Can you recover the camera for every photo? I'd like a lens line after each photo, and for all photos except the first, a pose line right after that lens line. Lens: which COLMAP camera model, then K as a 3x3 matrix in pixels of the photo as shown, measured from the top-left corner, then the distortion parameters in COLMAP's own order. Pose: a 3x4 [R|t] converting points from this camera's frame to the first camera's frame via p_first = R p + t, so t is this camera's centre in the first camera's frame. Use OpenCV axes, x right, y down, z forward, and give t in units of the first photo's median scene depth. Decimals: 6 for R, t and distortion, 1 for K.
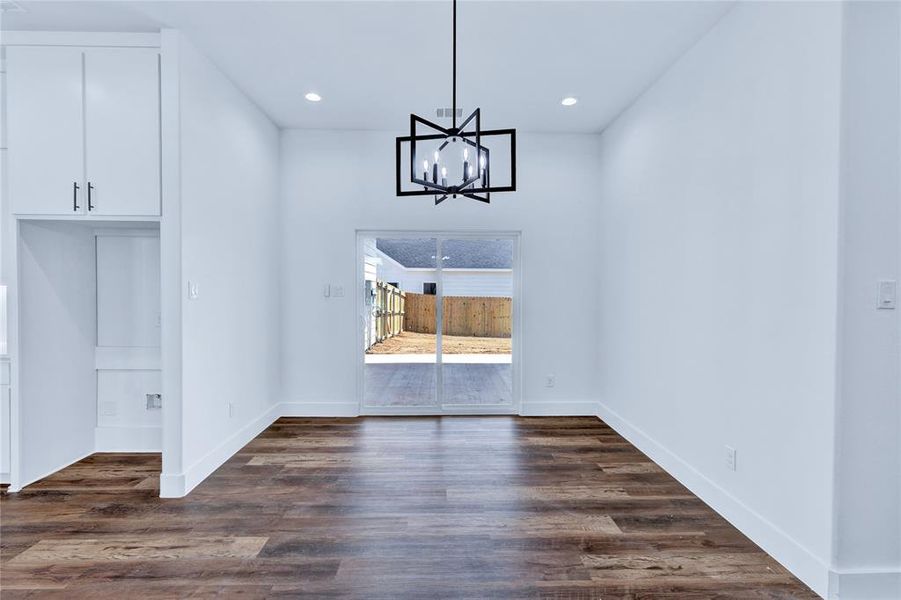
lens RADIAL K [[399.7, 0, 448.1], [0, 399.7, 289.9], [0, 0, 1]] dist [-0.000869, -0.000758]
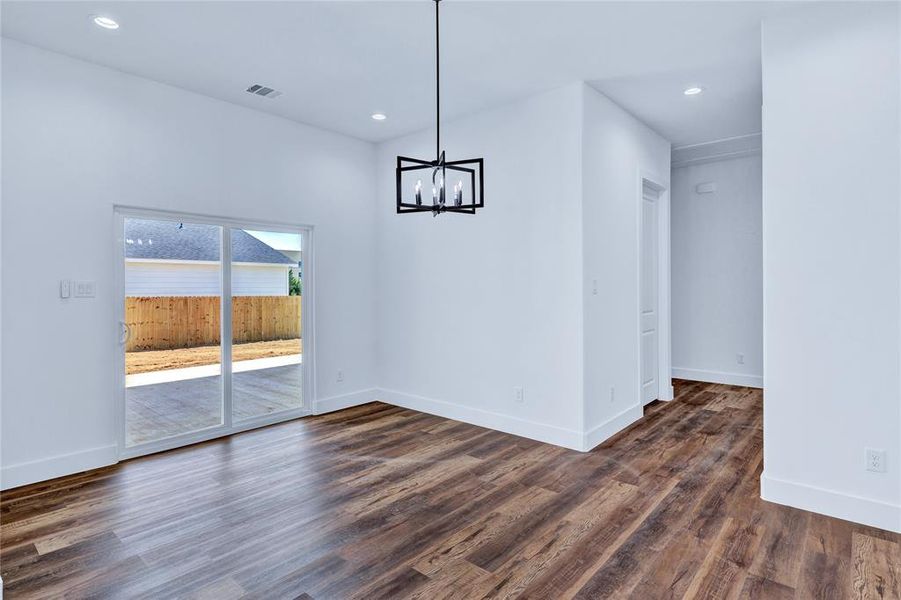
lens RADIAL K [[455.6, 0, 449.6], [0, 455.6, 281.1], [0, 0, 1]] dist [-0.002260, -0.000404]
pose [[0.686648, 0.000766, 0.726990, -0.479275], [0.007372, 0.999941, -0.008016, -0.001666], [-0.726953, 0.010864, 0.686602, -0.007012]]
